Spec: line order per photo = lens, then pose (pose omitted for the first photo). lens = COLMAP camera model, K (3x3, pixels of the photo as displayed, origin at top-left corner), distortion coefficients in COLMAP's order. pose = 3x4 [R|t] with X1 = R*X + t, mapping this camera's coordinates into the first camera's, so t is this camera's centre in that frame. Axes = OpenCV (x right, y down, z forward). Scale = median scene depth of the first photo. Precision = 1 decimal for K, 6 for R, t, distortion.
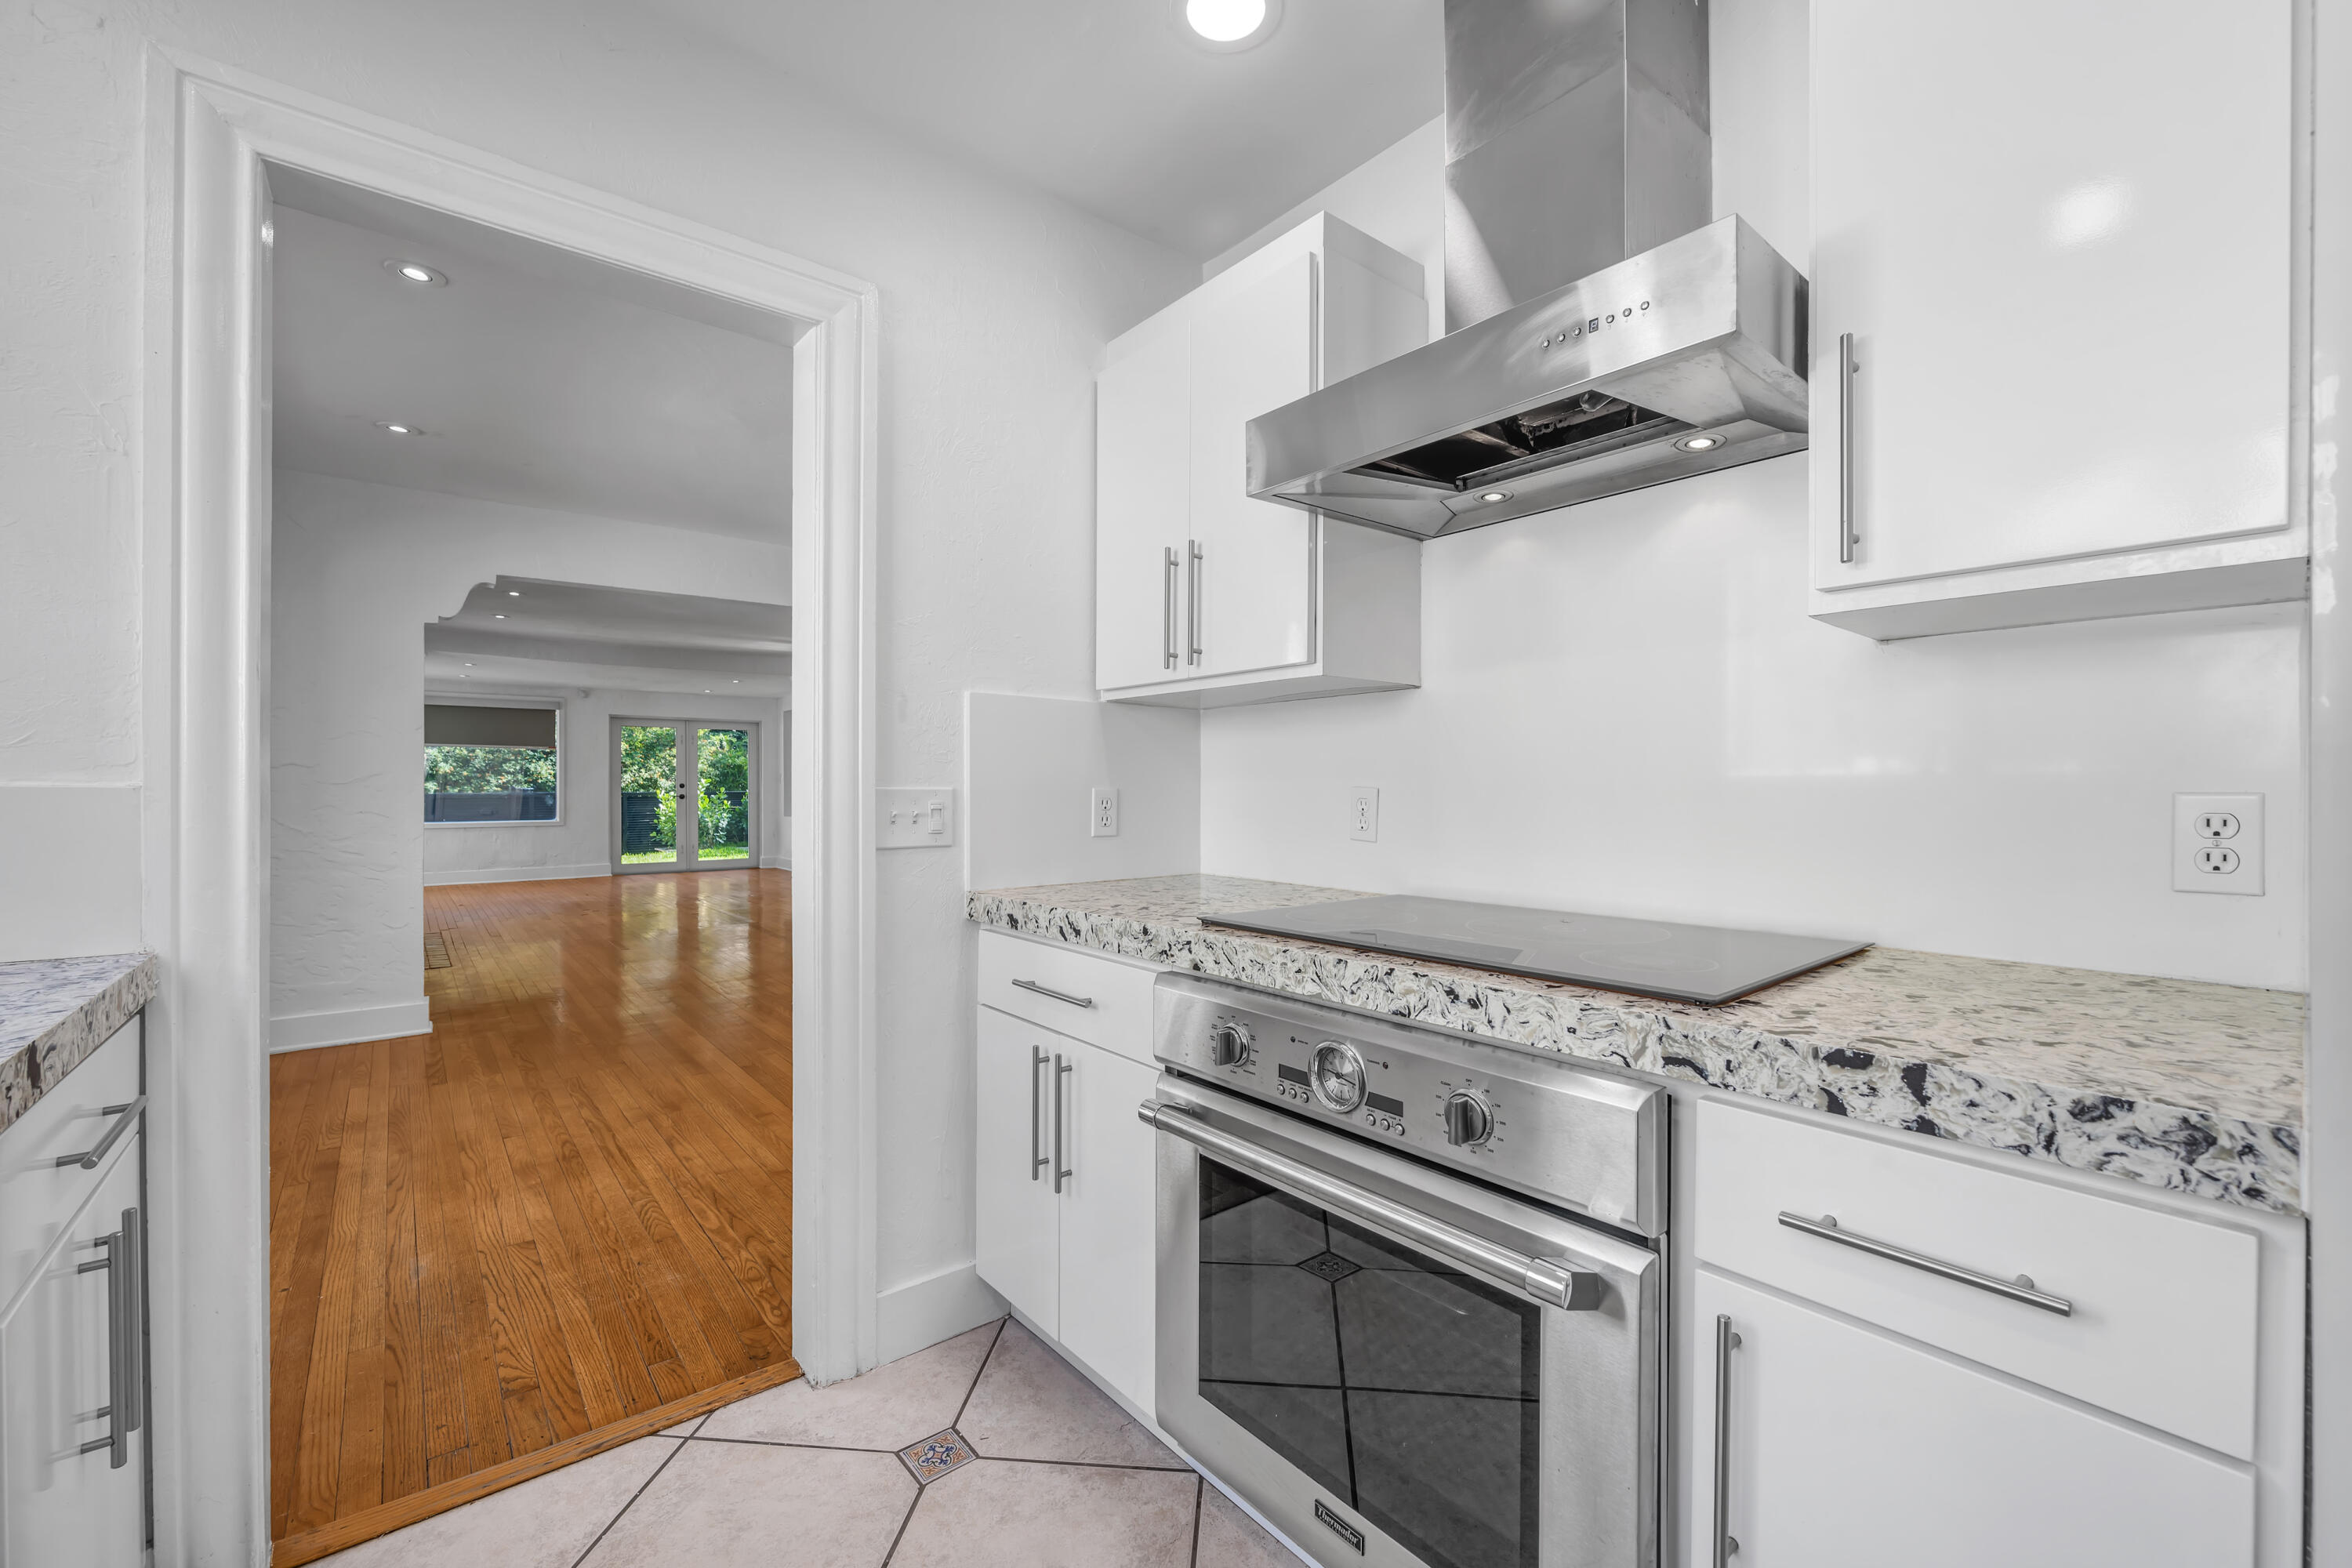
lens RADIAL K [[939.6, 0, 1186.7], [0, 939.6, 778.4], [0, 0, 1]] dist [-0.002363, -0.000062]
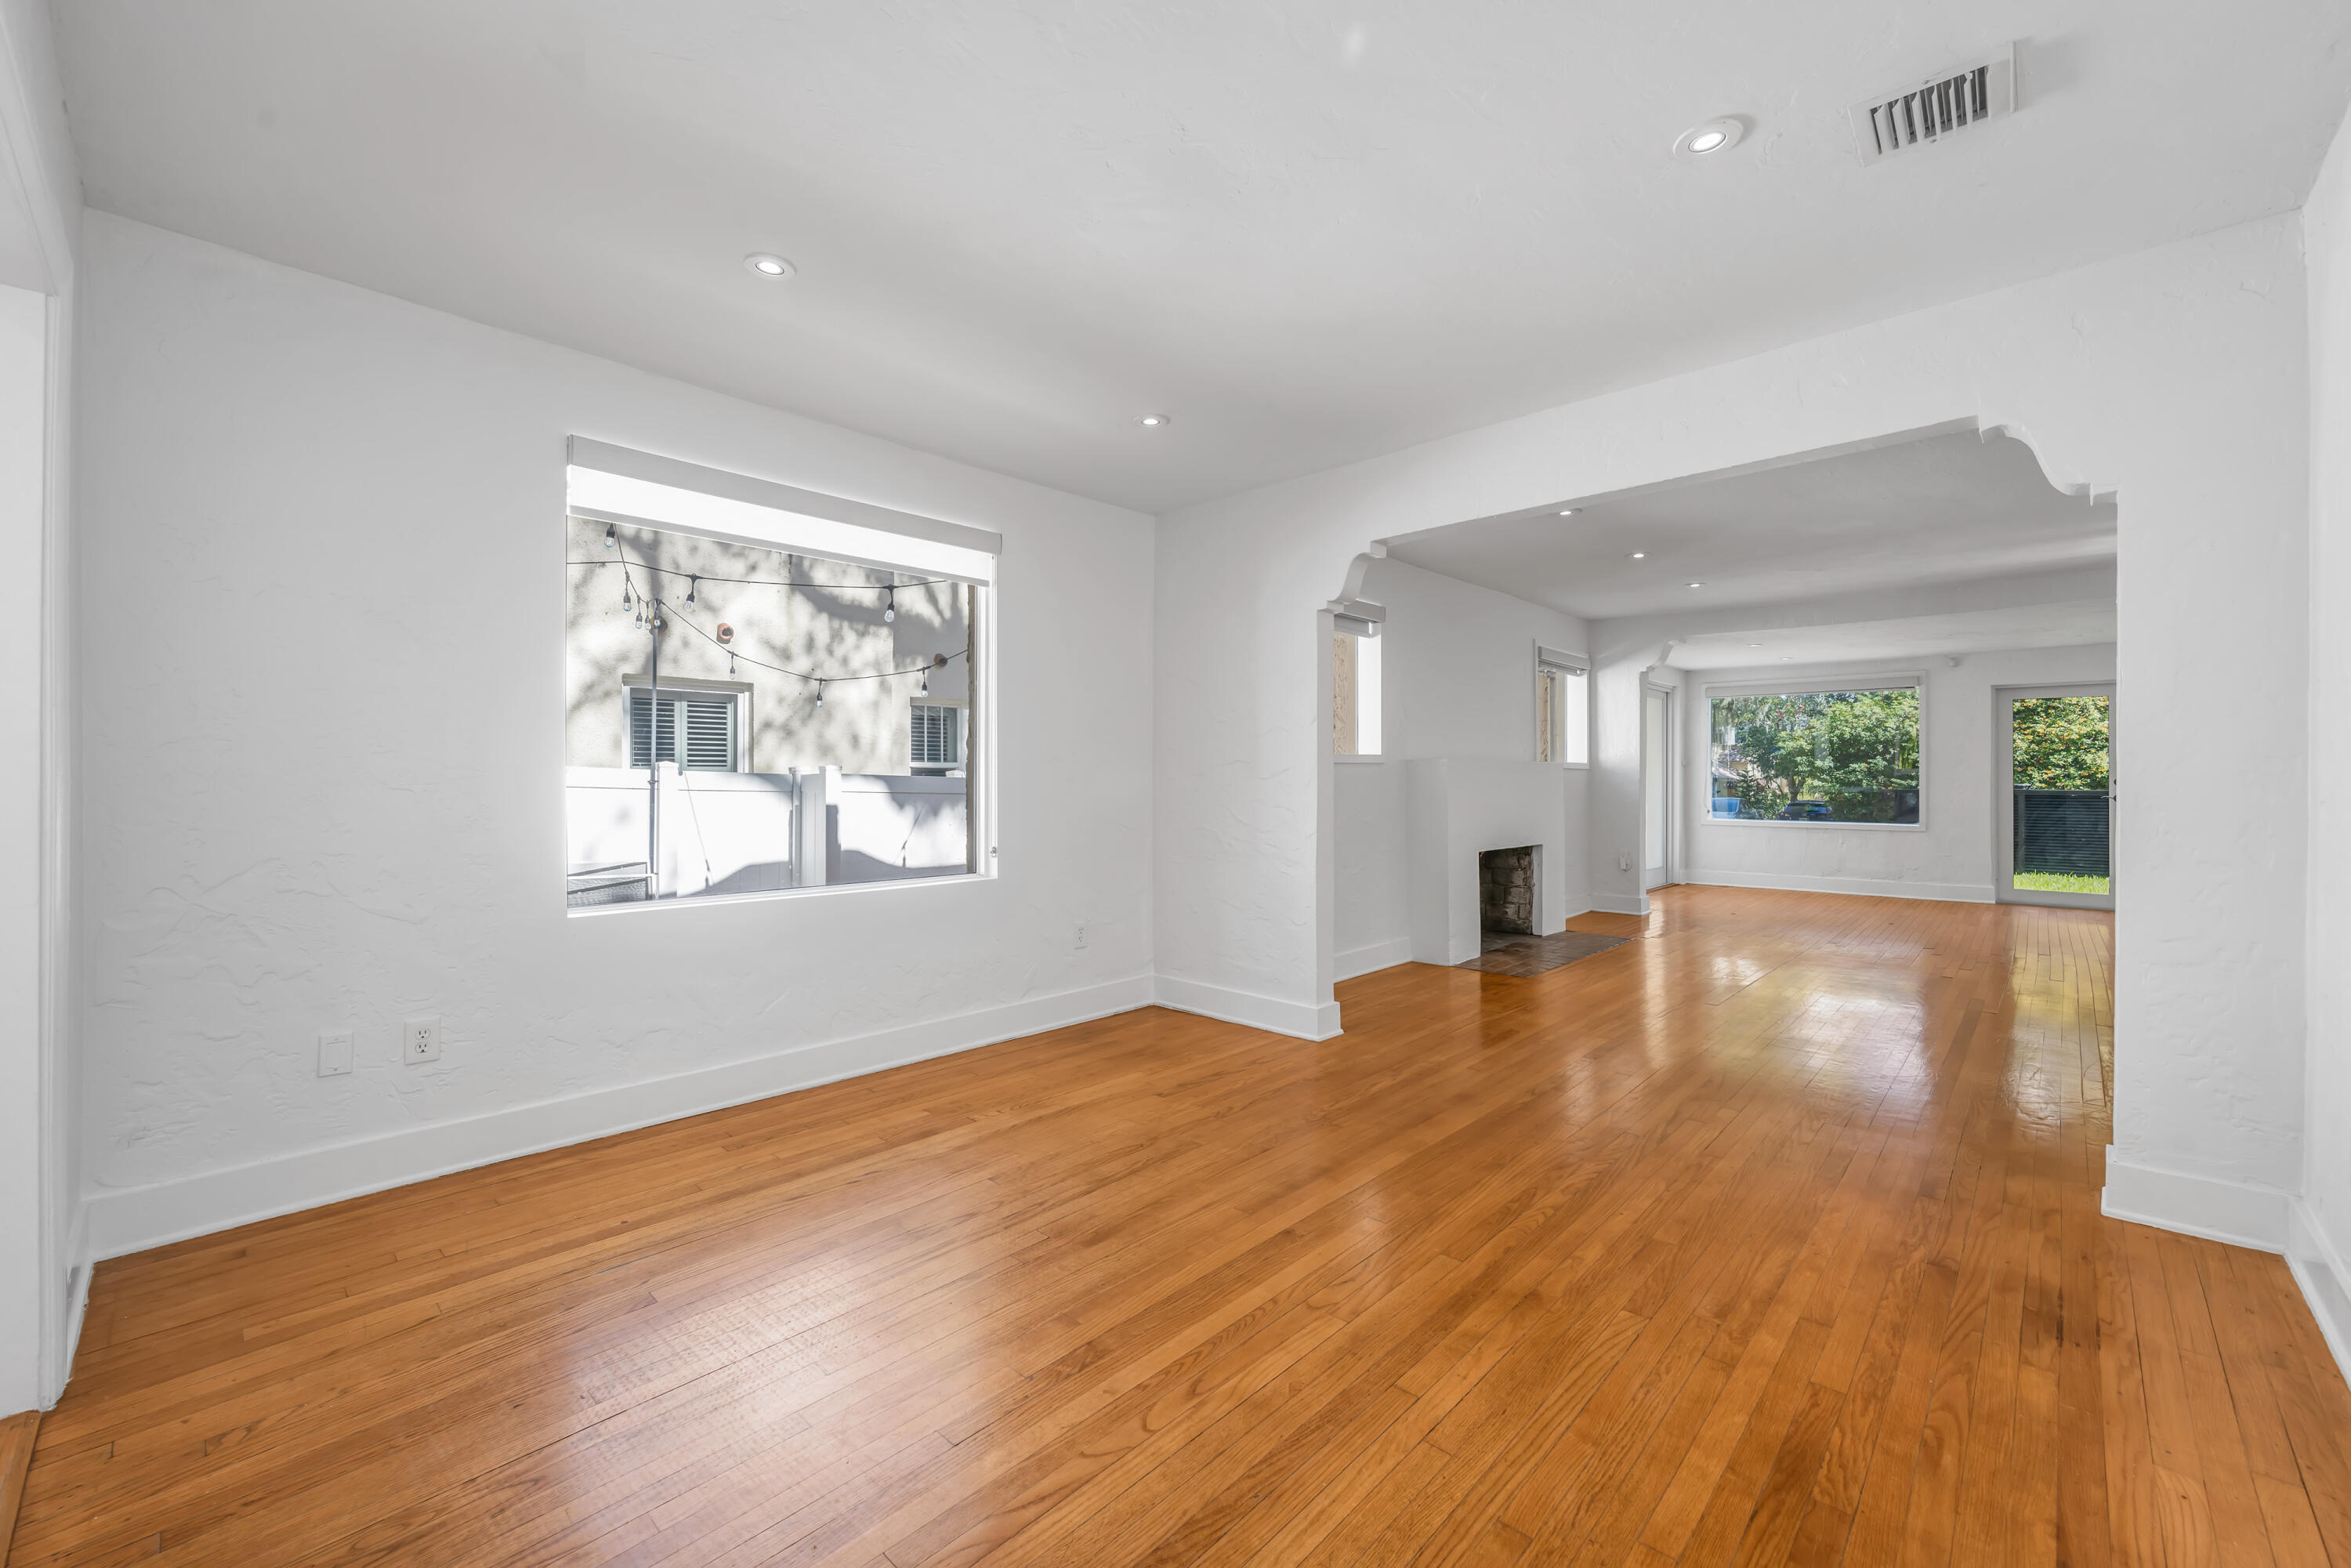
lens RADIAL K [[939.2, 0, 1186.2], [0, 939.2, 778.4], [0, 0, 1]] dist [-0.002363, -0.000062]
pose [[0.116654, -0.001244, -0.993172, 0.156132], [0.006137, 0.999981, -0.000532, 0.006086], [0.993154, -0.006033, 0.116659, 0.956603]]
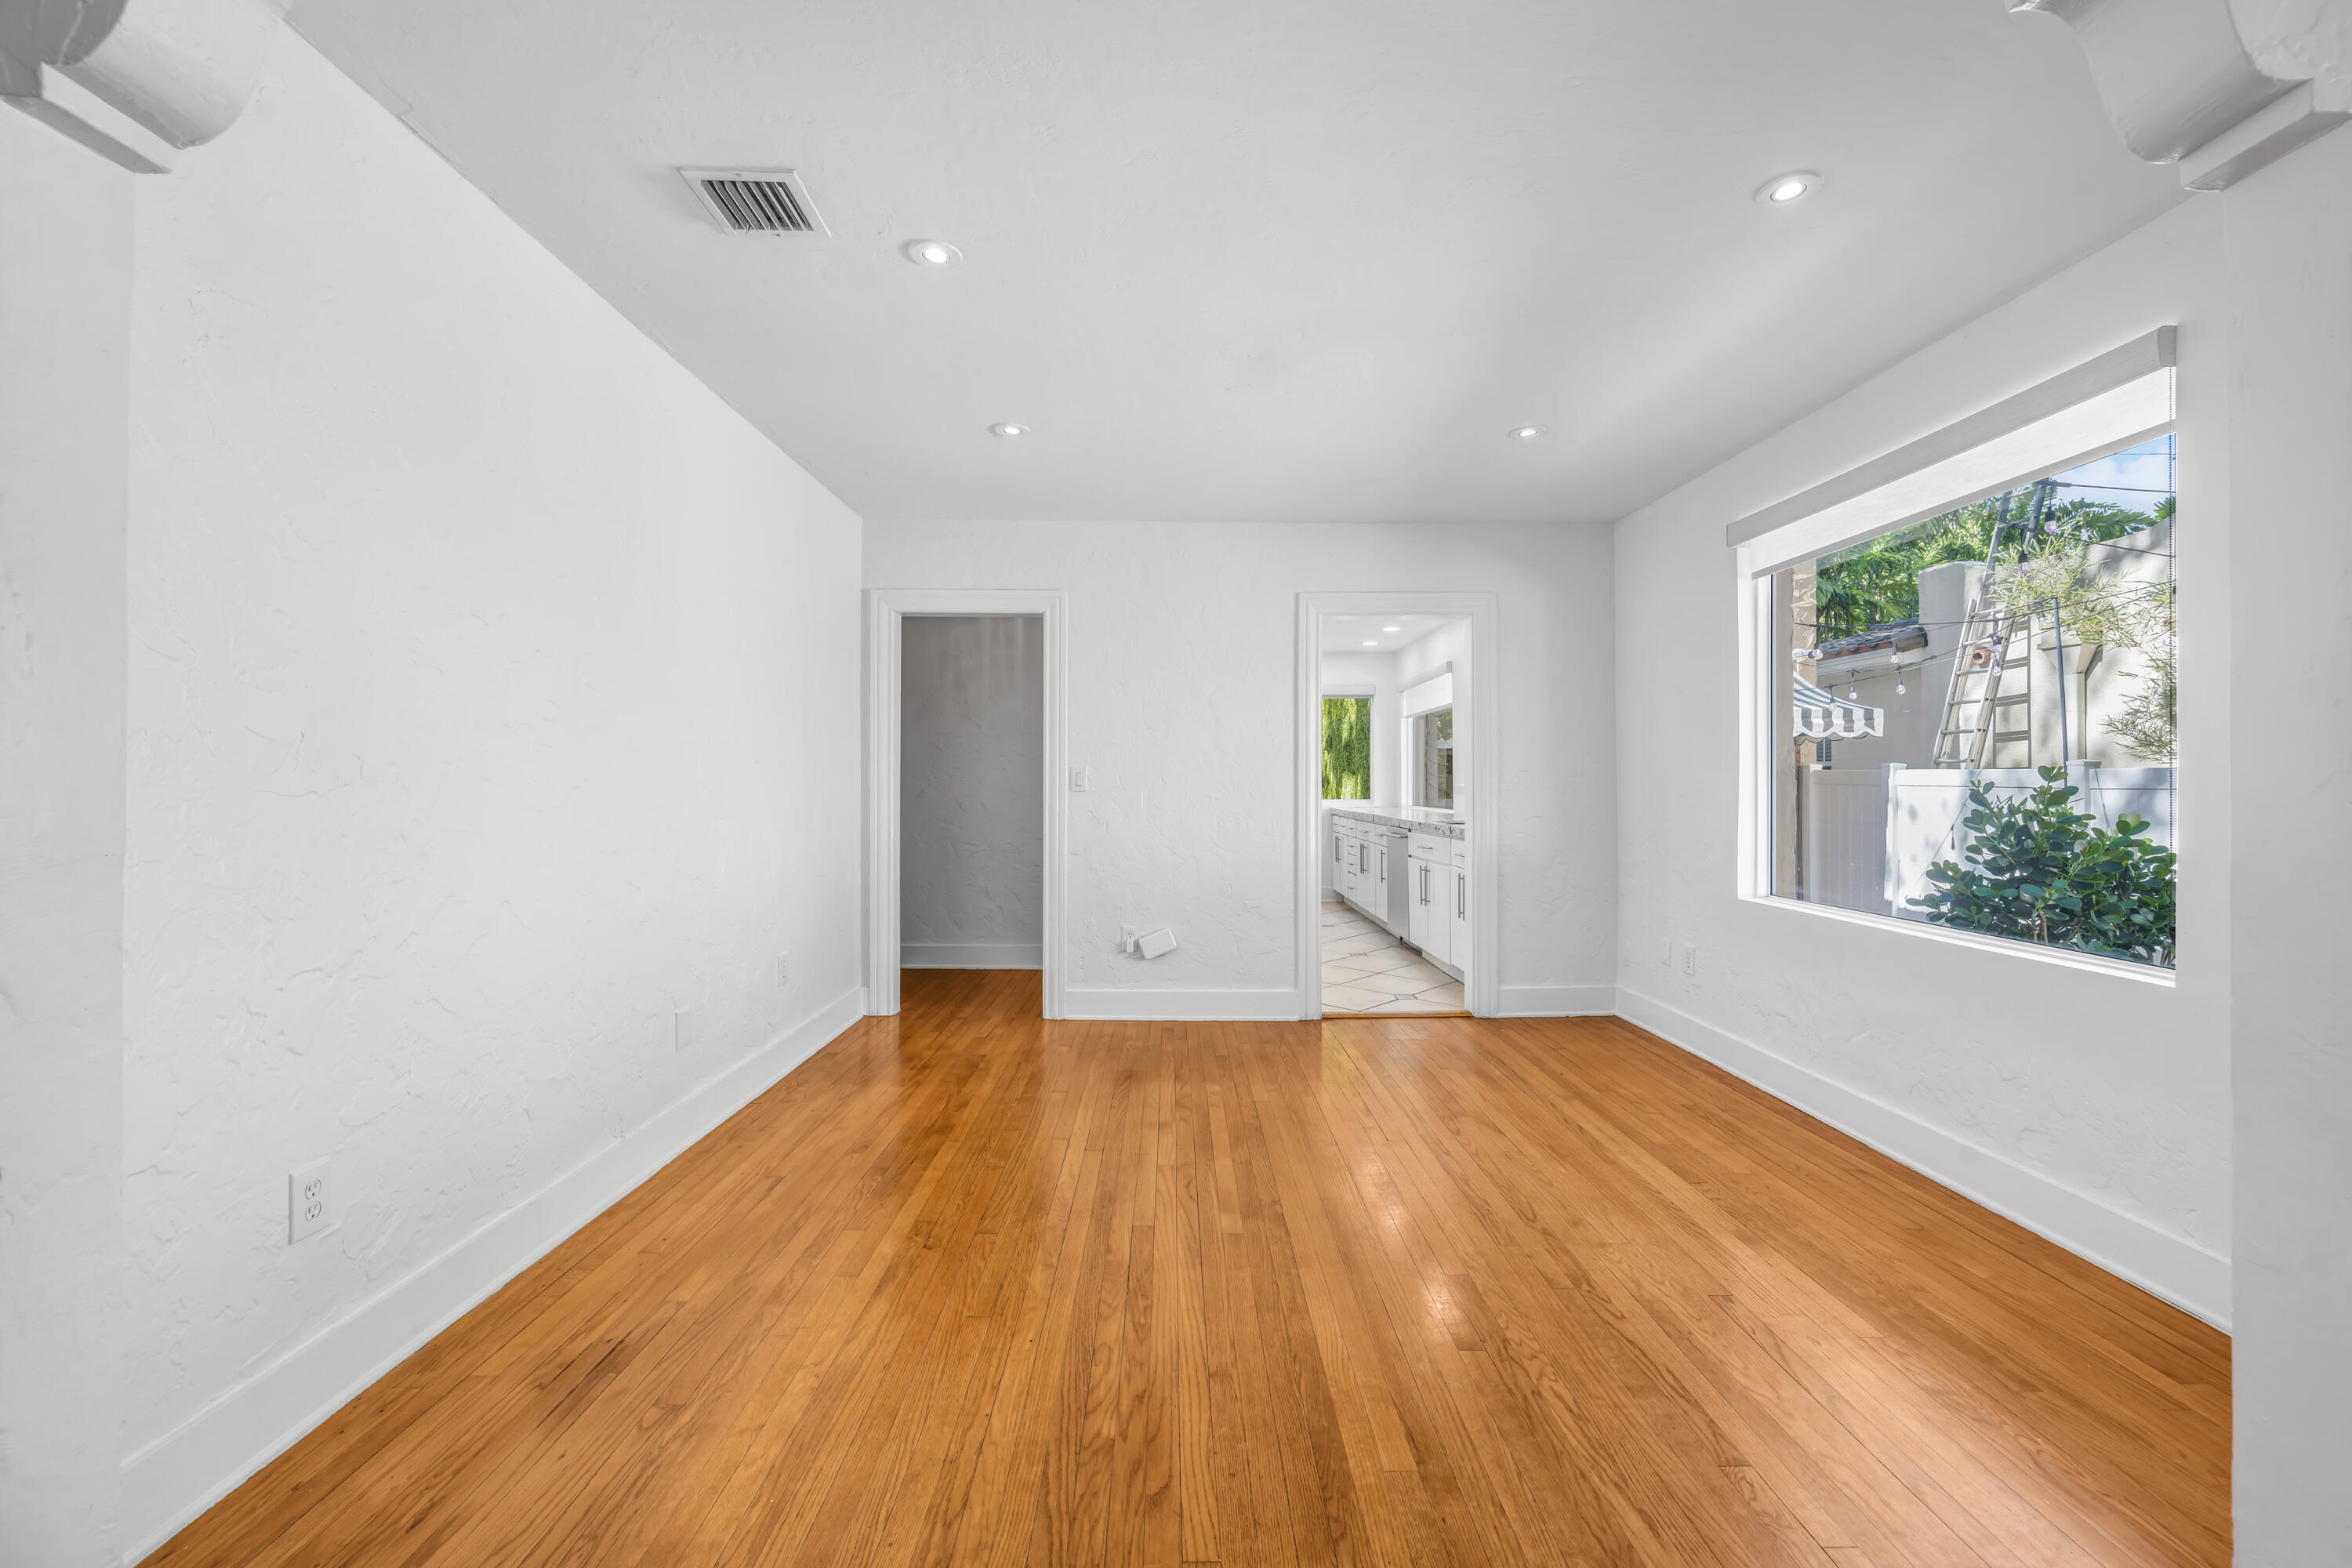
lens RADIAL K [[939.5, 0, 1169.6], [0, 939.5, 774.1], [0, 0, 1]] dist [-0.003302, -0.000811]
pose [[-0.765716, 0.002597, 0.643174, -0.952369], [-0.006853, 0.999902, -0.012197, 0.003332], [-0.643143, -0.013748, -0.765623, 1.758185]]
